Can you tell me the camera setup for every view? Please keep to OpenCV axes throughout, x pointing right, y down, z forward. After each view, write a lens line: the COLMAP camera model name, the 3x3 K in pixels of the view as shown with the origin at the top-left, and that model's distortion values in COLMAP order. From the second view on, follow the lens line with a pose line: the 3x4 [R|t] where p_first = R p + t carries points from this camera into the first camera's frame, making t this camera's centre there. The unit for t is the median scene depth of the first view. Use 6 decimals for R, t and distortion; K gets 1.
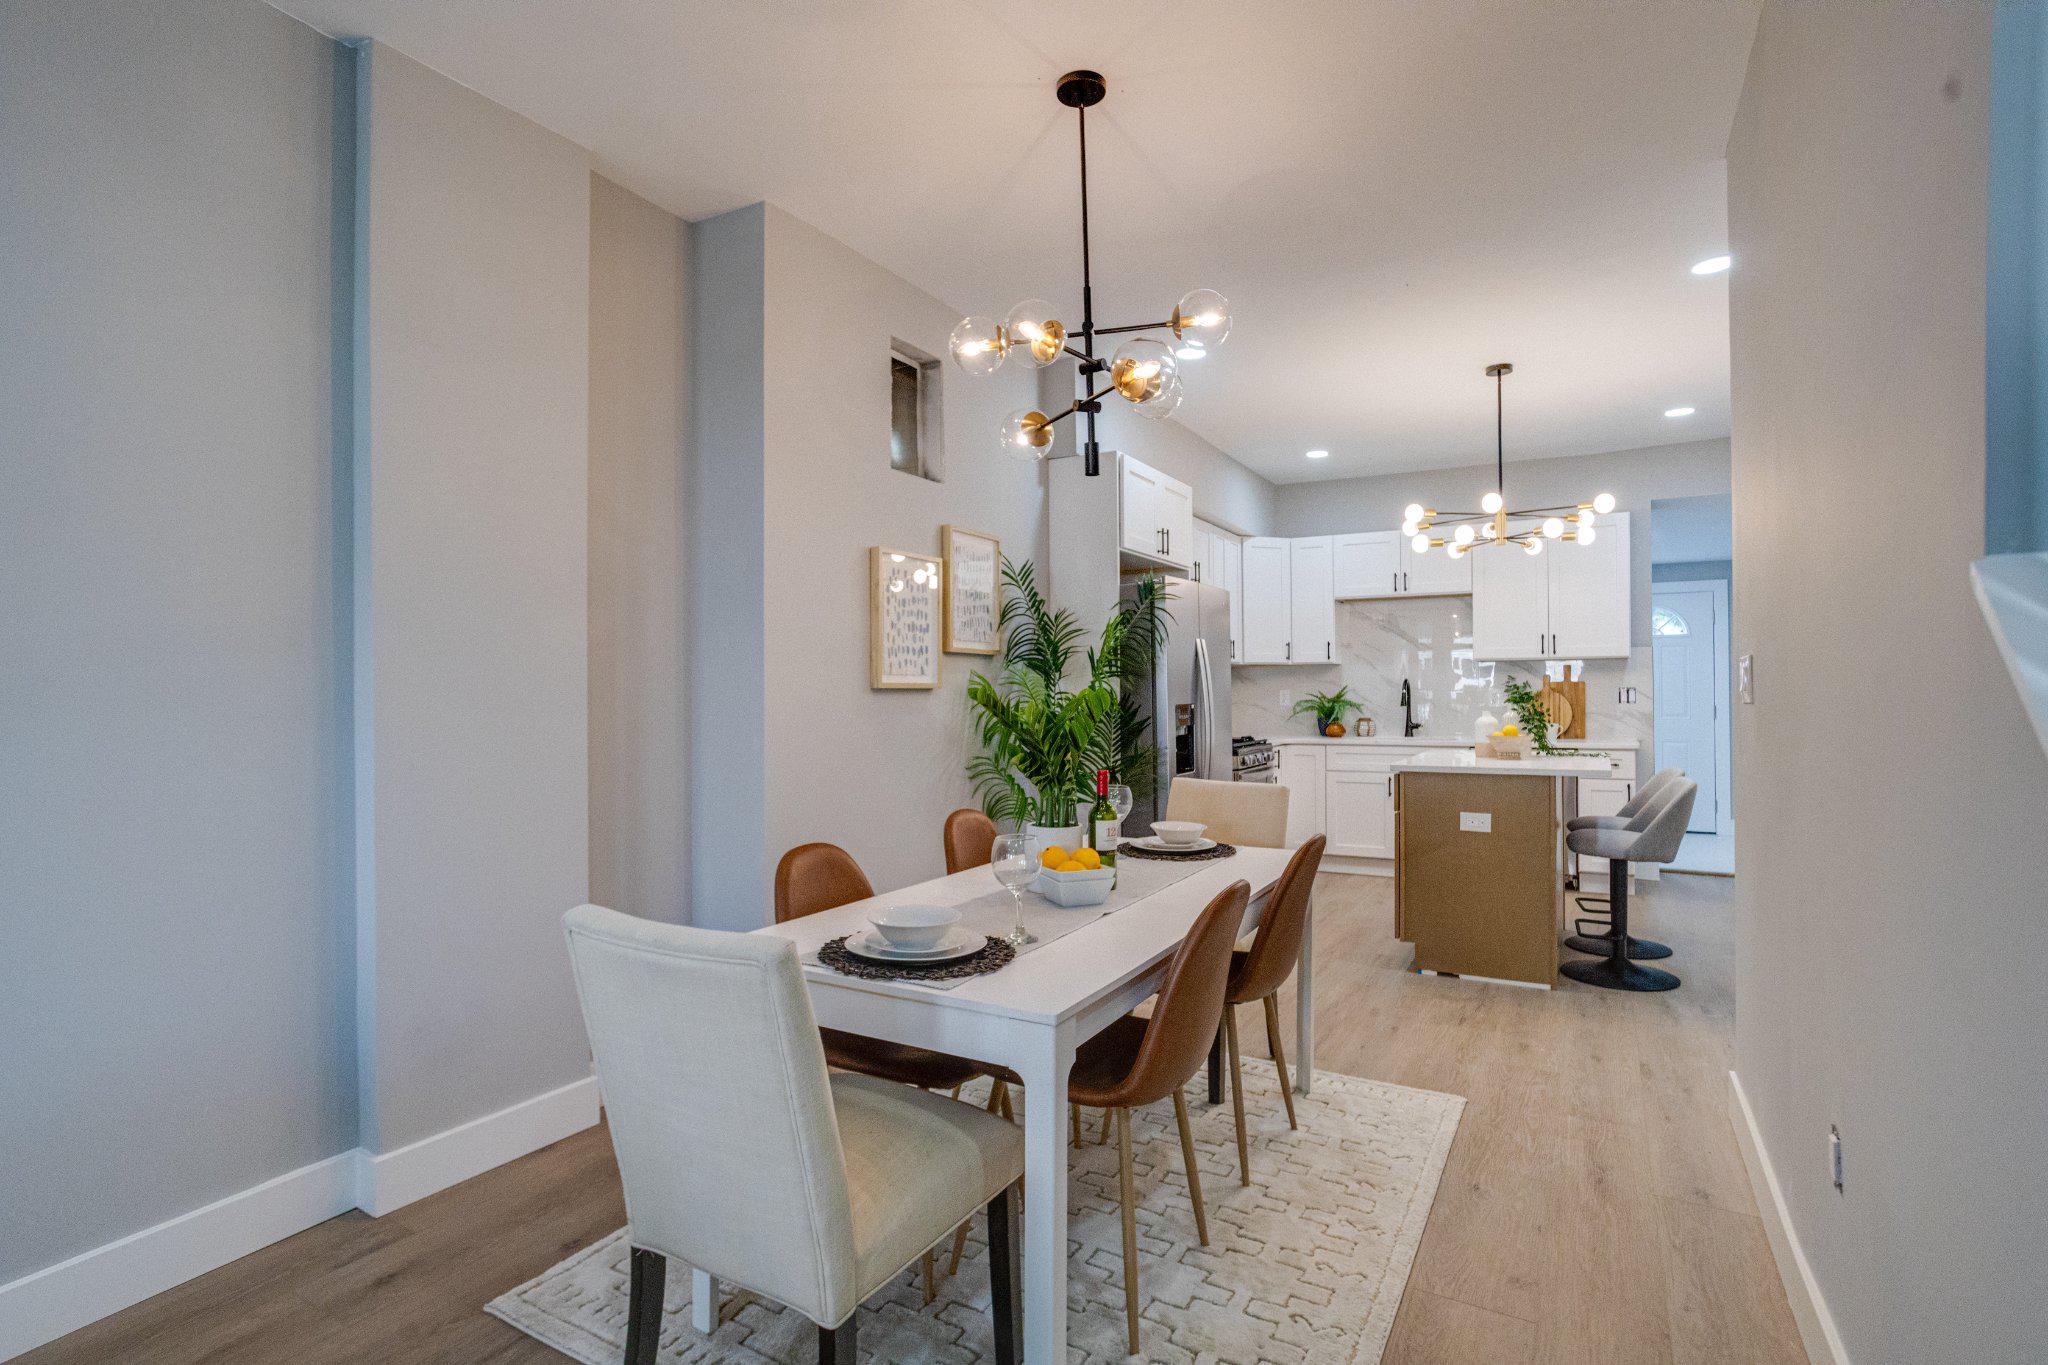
lens RADIAL K [[1016.5, 0, 1016.2], [0, 1016.5, 687.5], [0, 0, 1]] dist [-0.046254, 0.036589]
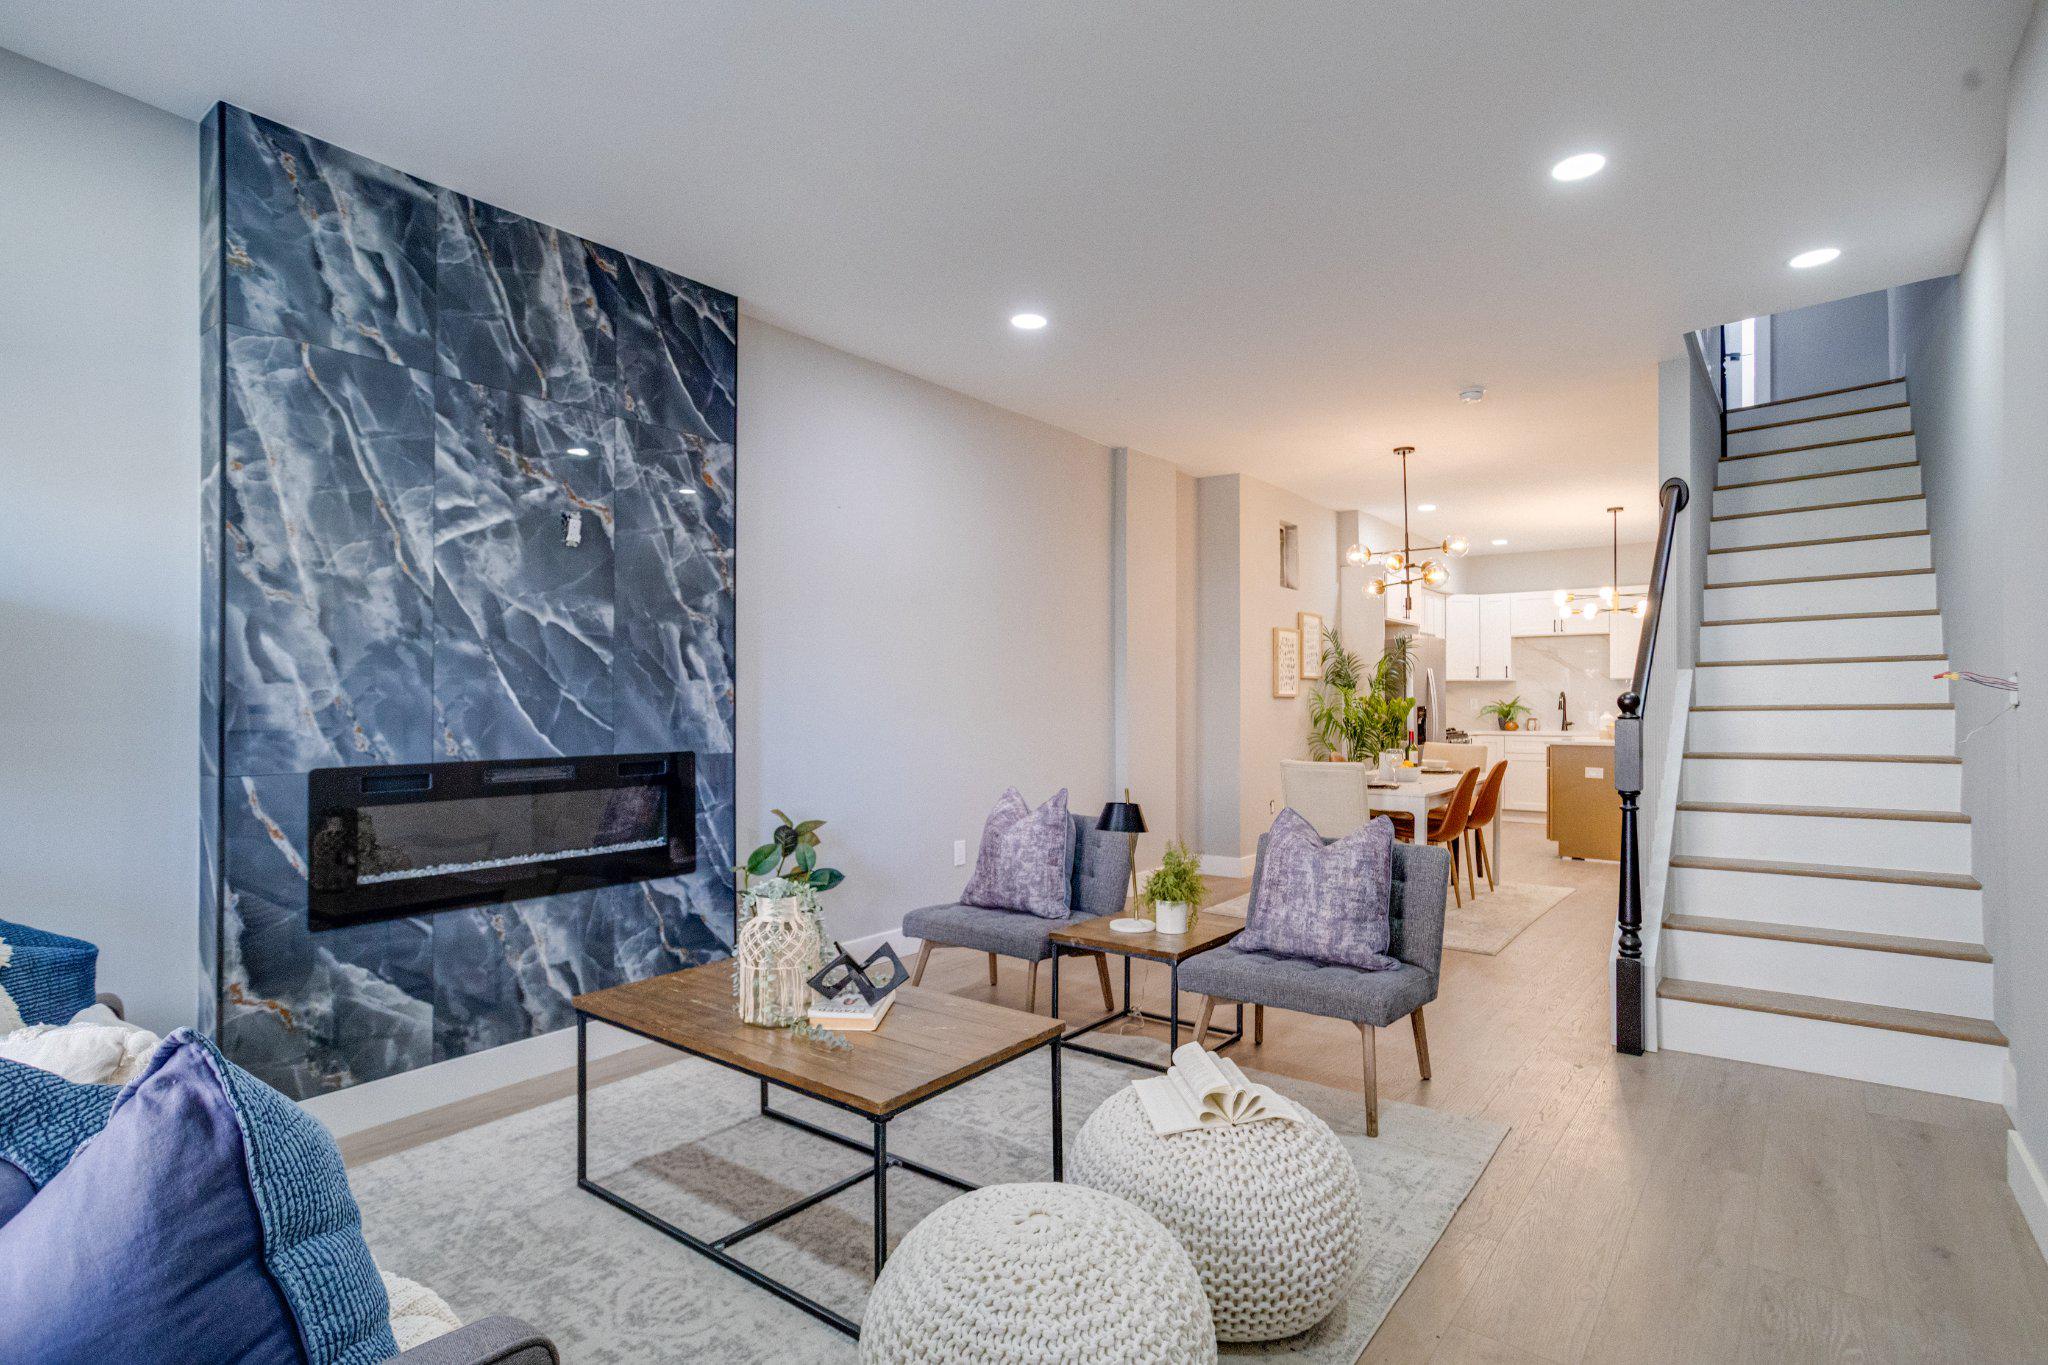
lens RADIAL K [[1033.4, 0, 1022.3], [0, 1033.4, 693.6], [0, 0, 1]] dist [-0.045821, 0.040436]
pose [[0.990253, 0.004492, -0.139207, -0.262443], [-0.004652, 0.999989, -0.000825, -0.000571], [0.139202, 0.001465, 0.990263, -0.831039]]
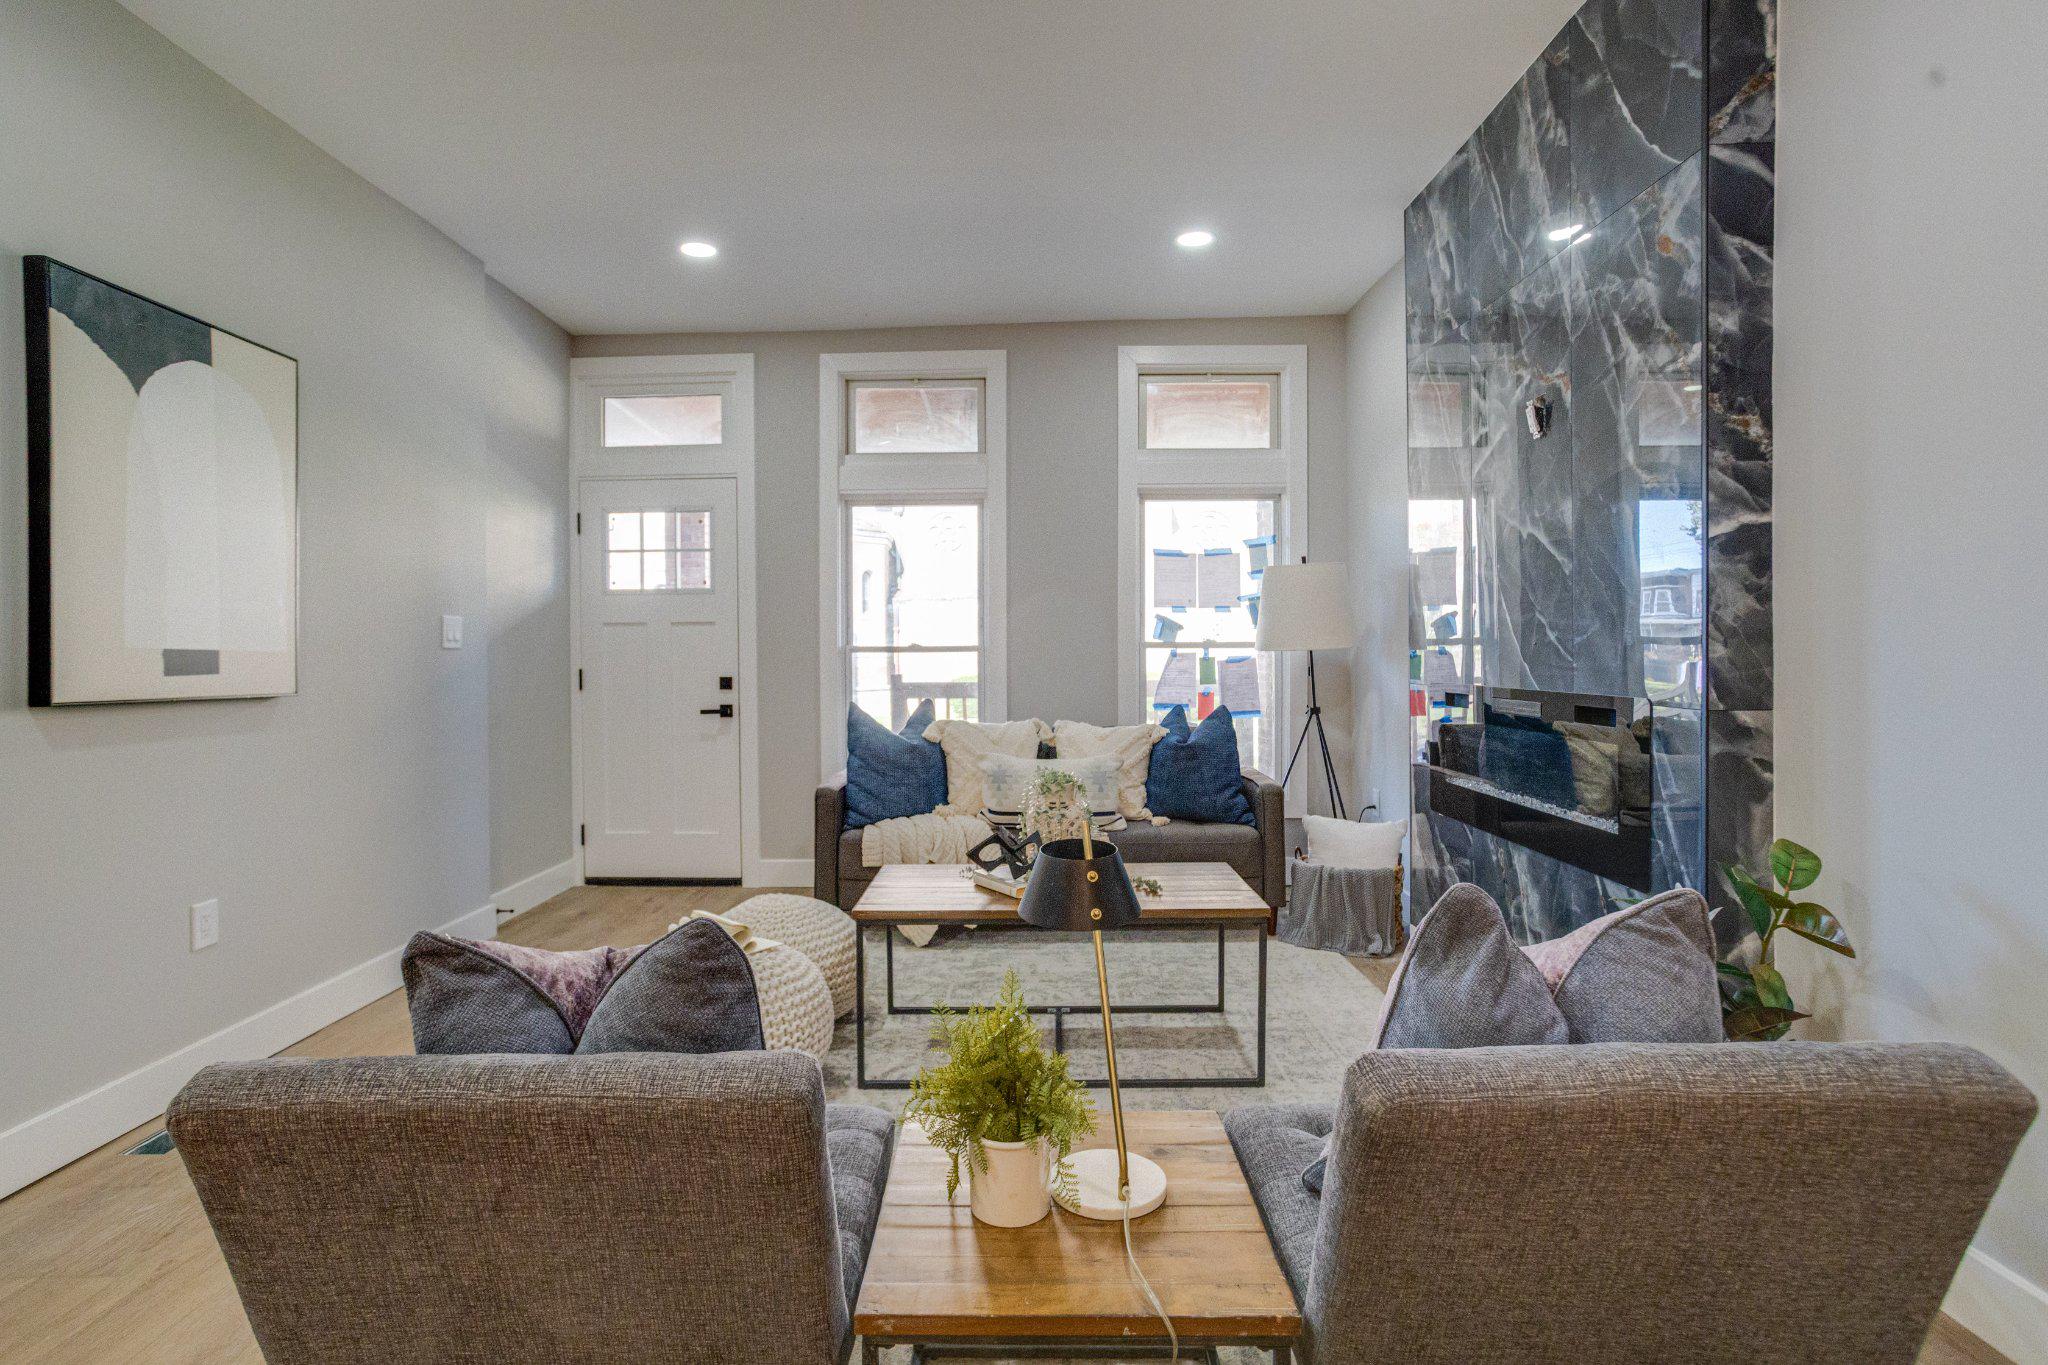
lens RADIAL K [[1010.8, 0, 1011.0], [0, 1010.8, 662.4], [0, 0, 1]] dist [-0.044083, 0.035010]
pose [[-0.878324, 0.021256, -0.477593, -0.127232], [0.017287, 0.999770, 0.012704, 0.014938], [0.477753, 0.002902, -0.878490, 0.183700]]
